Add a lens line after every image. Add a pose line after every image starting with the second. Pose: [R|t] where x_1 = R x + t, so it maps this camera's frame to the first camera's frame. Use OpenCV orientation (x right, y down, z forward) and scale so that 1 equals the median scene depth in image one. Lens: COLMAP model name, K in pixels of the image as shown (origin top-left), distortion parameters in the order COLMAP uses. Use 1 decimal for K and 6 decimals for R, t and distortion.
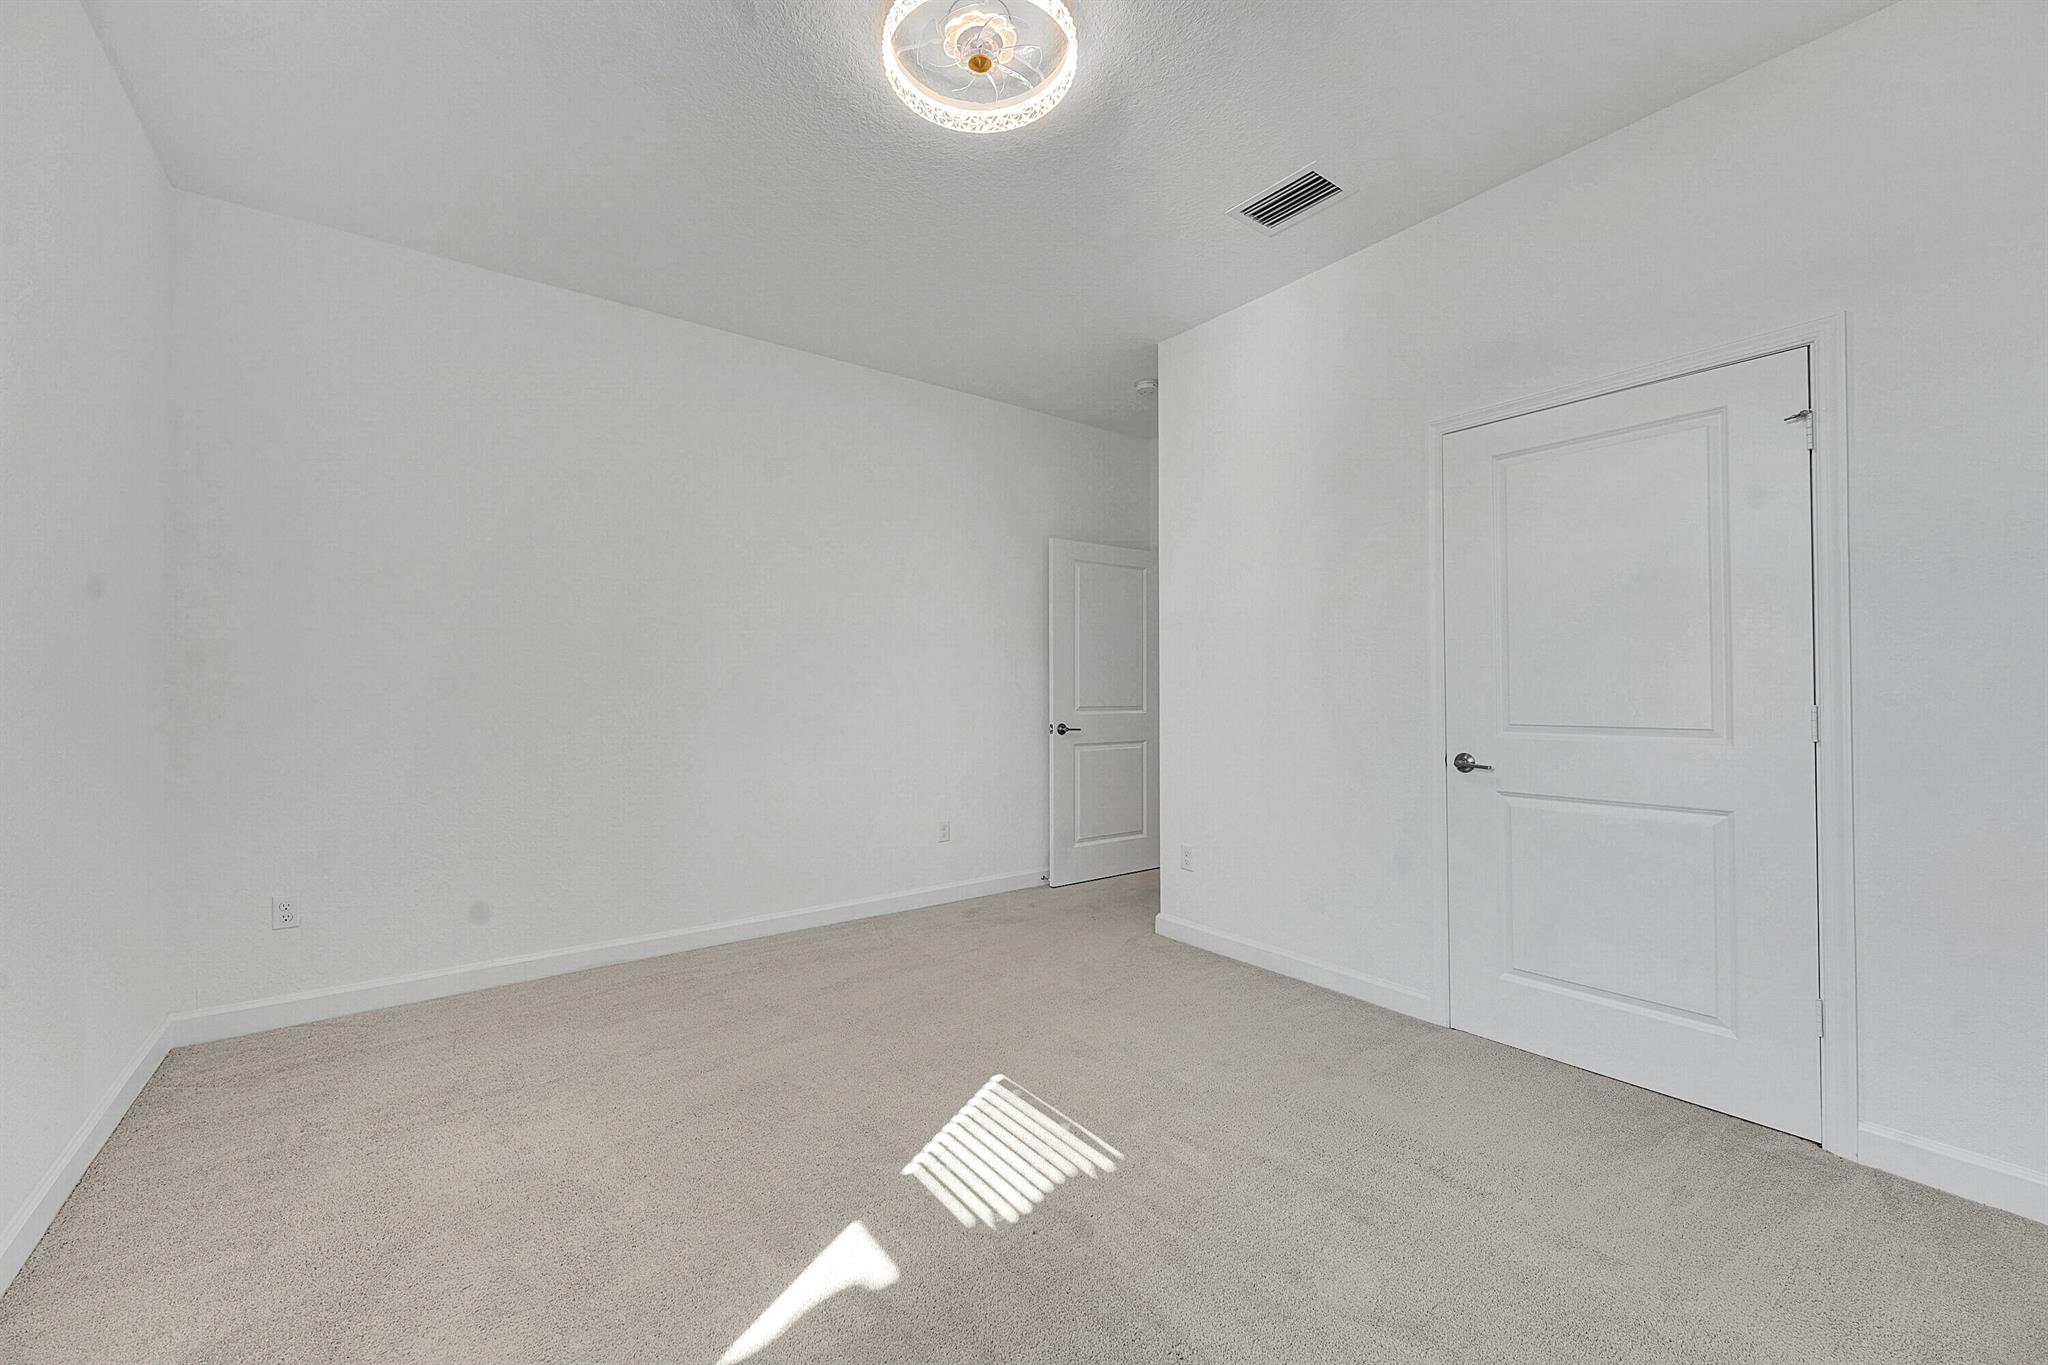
lens RADIAL K [[811.4, 0, 1036.5], [0, 811.4, 679.6], [0, 0, 1]] dist [0.001741, 0.000279]
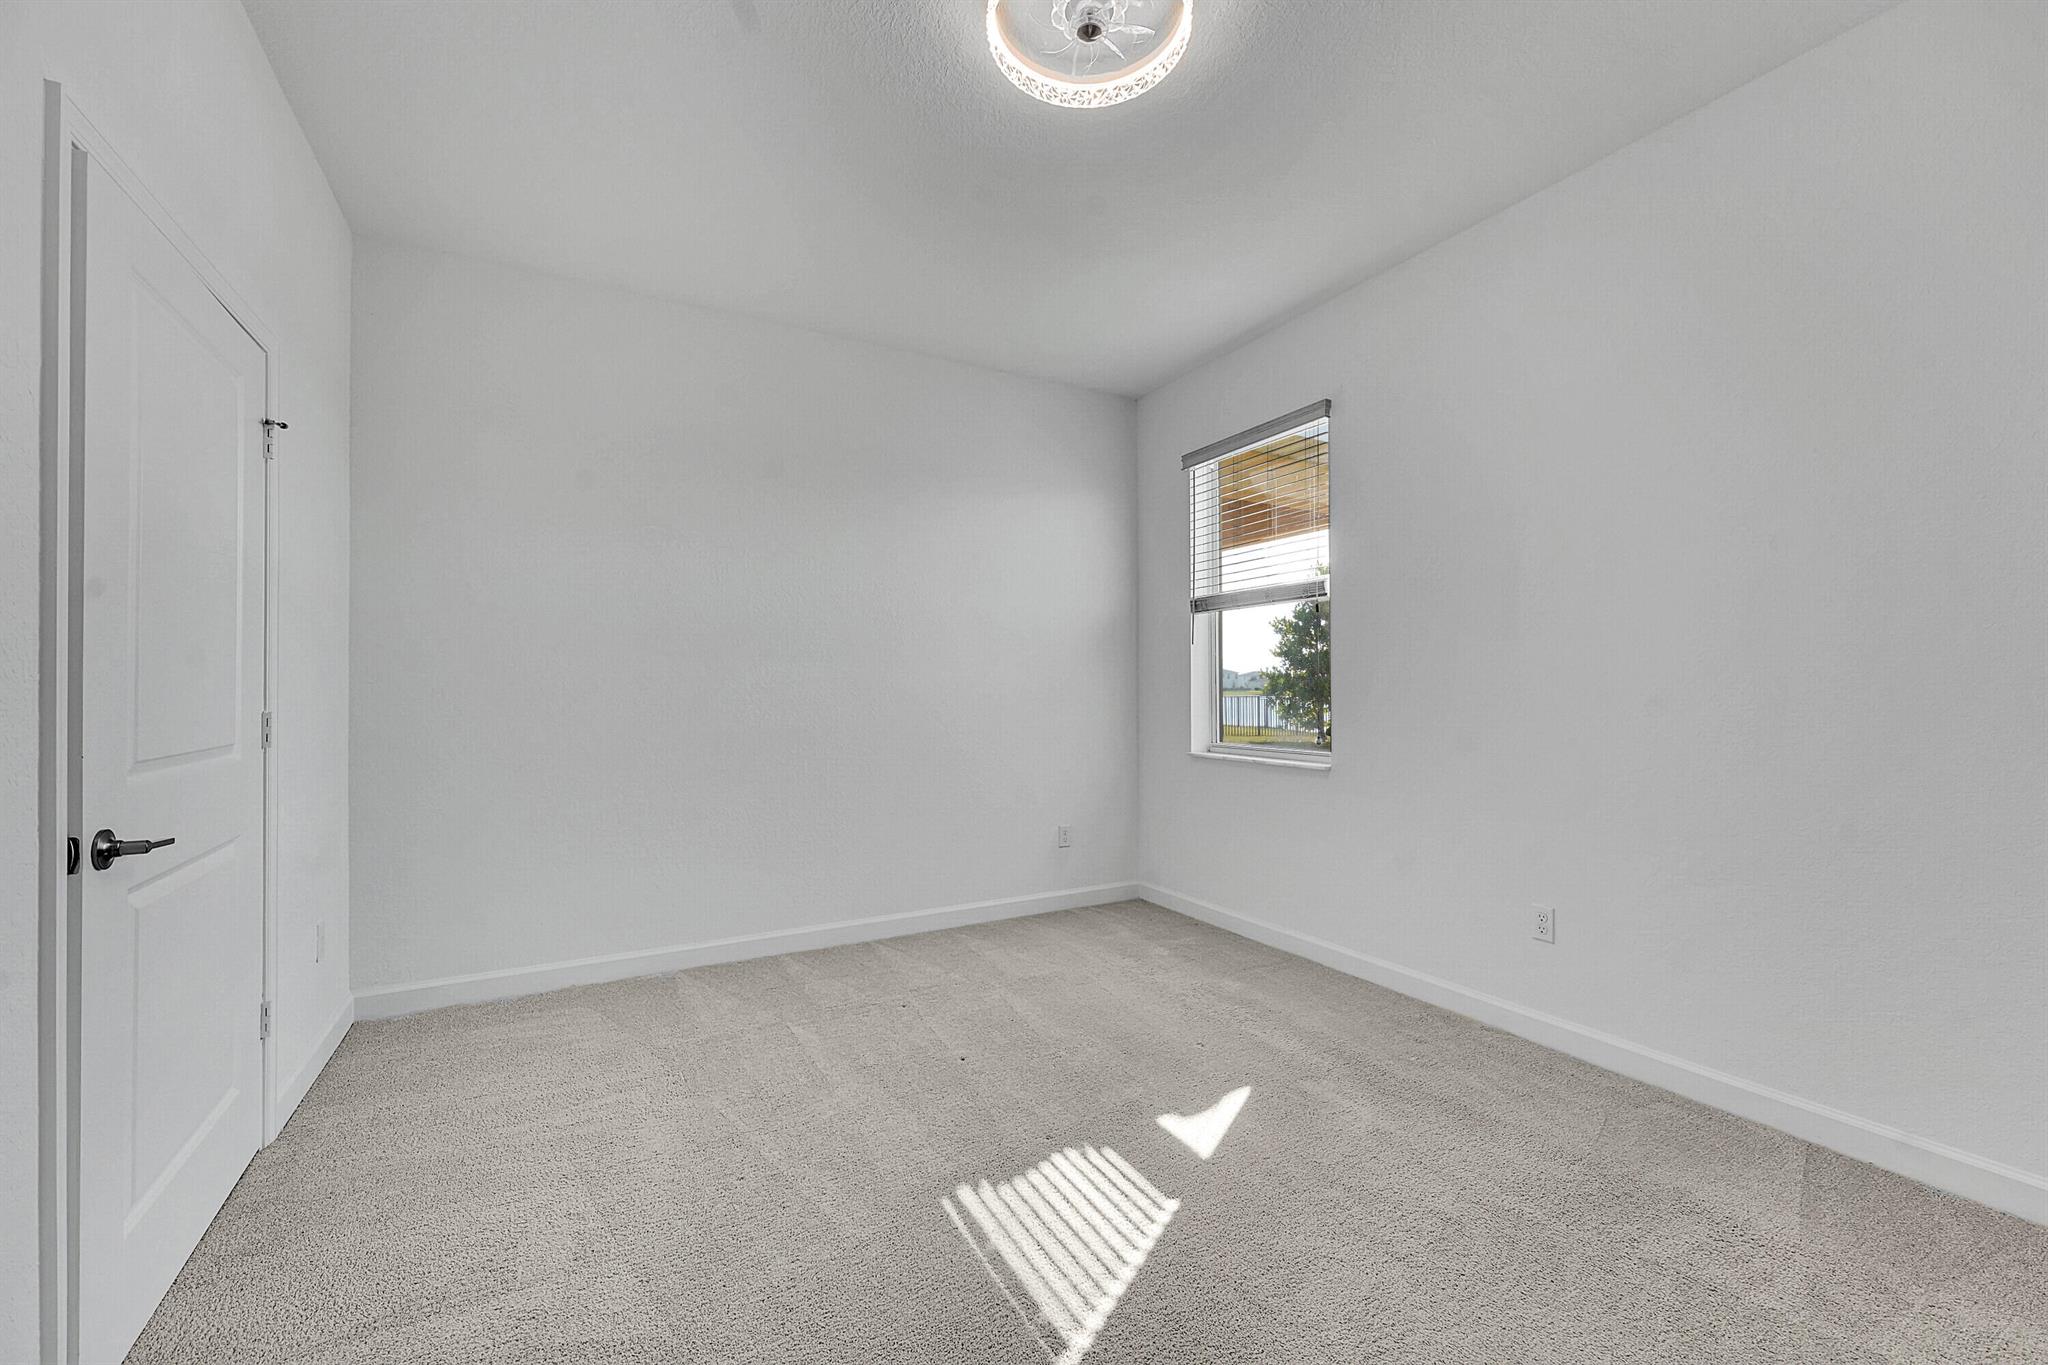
lens RADIAL K [[811.4, 0, 1025.6], [0, 811.4, 679.3], [0, 0, 1]] dist [0.001741, 0.000279]
pose [[-0.987599, -0.001378, 0.156989, -0.132856], [-0.002637, 0.999966, -0.007807, 0.003386], [-0.156973, -0.008125, -0.987570, 1.928381]]
